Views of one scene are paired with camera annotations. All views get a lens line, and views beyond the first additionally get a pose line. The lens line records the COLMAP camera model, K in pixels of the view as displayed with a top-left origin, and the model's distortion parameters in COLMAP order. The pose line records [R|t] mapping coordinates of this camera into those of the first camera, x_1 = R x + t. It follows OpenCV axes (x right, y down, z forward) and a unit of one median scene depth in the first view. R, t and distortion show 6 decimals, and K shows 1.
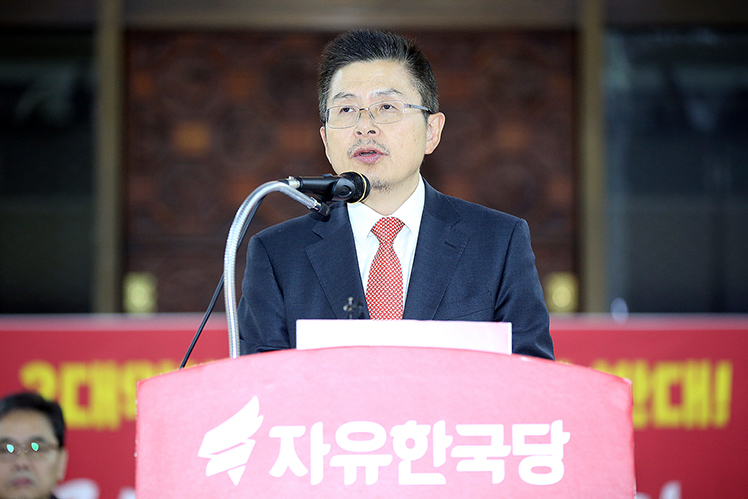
lens RADIAL K [[3179.4, 0, 369.6], [0, 3179.4, 247.0], [0, 0, 1]] dist [0.477265, 0.000000]
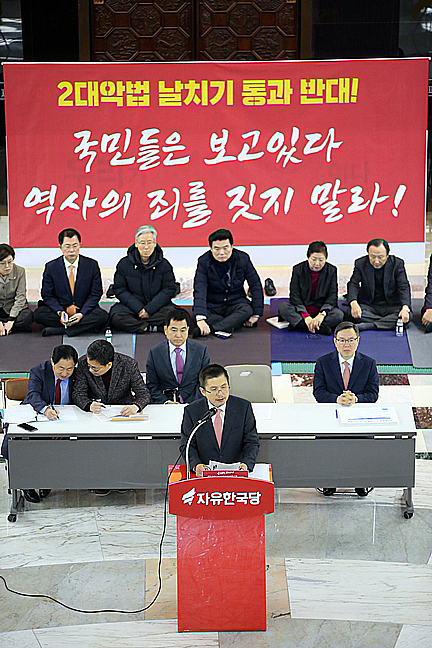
lens RADIAL K [[2780.2, 0, 209.9], [0, 2780.2, 330.0], [0, 0, 1]] dist [0.645458, 0.000000]
pose [[0.999926, -0.005910, 0.010662, -0.050726], [0.000554, 0.895728, 0.444603, -1.828530], [-0.012178, -0.444564, 0.895664, -2.377762]]
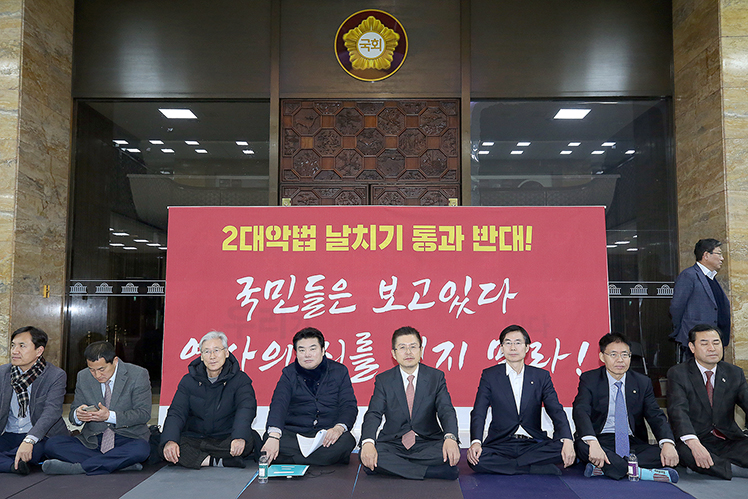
lens RADIAL K [[716.1, 0, 367.8], [0, 716.1, 250.2], [0, 0, 1]] dist [0.039263, 0.000000]
pose [[0.999560, 0.001762, -0.029607, 0.027205], [-0.000965, 0.999637, 0.026912, 0.104390], [0.029644, -0.026872, 0.999199, 1.242070]]
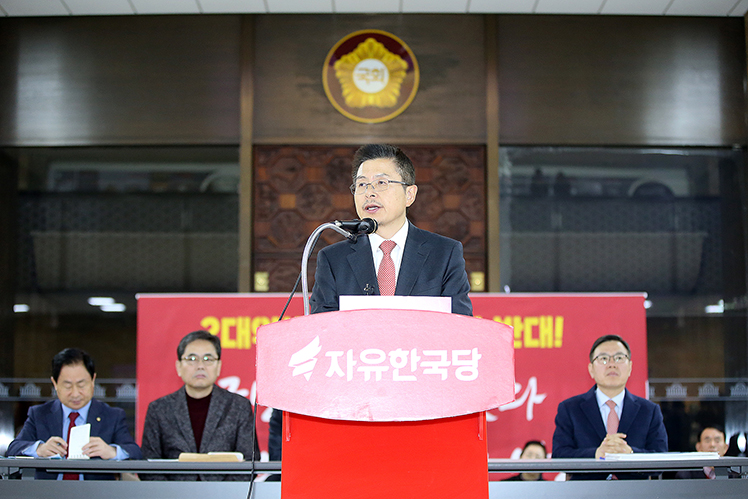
lens RADIAL K [[1619.0, 0, 368.3], [0, 1619.0, 298.6], [0, 0, 1]] dist [-0.247189, 0.000000]
pose [[0.999972, -0.000462, -0.007402, 0.001609], [0.000654, 0.999662, 0.025991, -0.000361], [0.007388, -0.025995, 0.999635, 0.027176]]
